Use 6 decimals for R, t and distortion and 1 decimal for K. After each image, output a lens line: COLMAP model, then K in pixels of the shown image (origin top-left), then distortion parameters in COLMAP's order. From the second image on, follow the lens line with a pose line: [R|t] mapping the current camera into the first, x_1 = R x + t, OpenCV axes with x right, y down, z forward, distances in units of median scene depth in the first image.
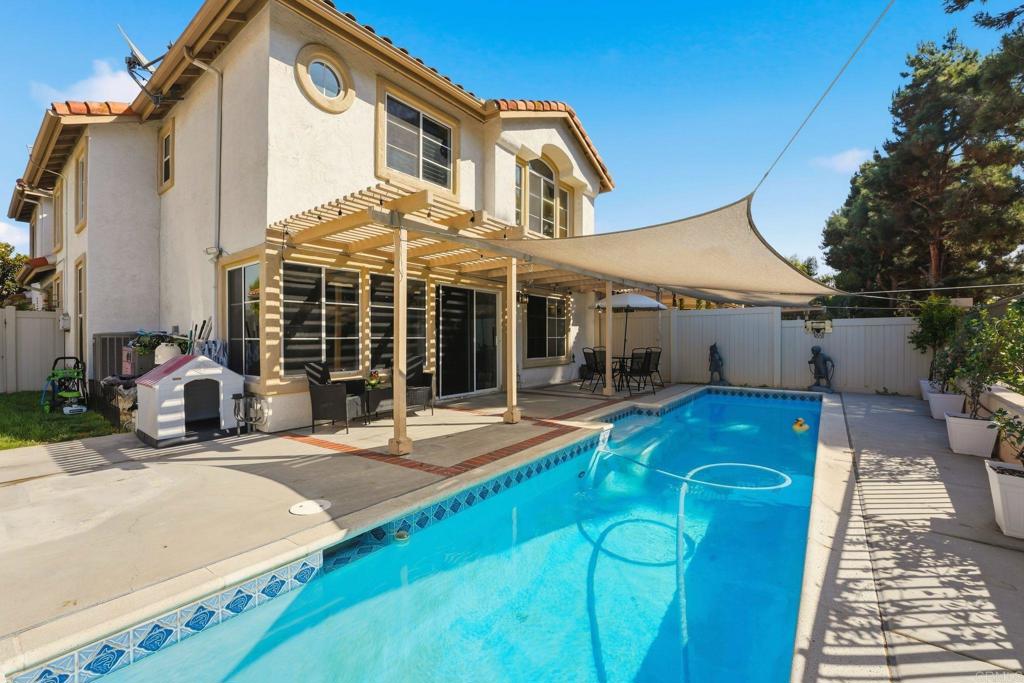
lens RADIAL K [[430.7, 0, 505.7], [0, 430.7, 339.0], [0, 0, 1]] dist [-0.021530, -0.000115]
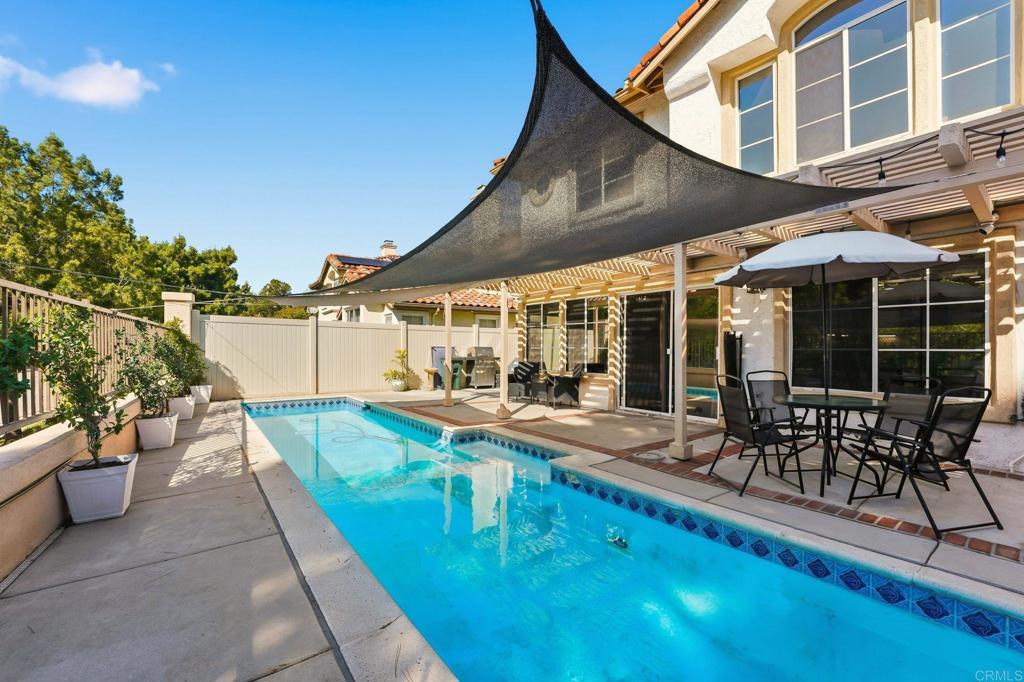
lens RADIAL K [[430.7, 0, 505.7], [0, 430.7, 338.5], [0, 0, 1]] dist [-0.021530, -0.000115]
pose [[-0.290983, -0.015243, -0.956607, 1.078852], [-0.003358, 0.999883, -0.014911, -0.011395], [0.956722, -0.001126, -0.291001, 1.253583]]
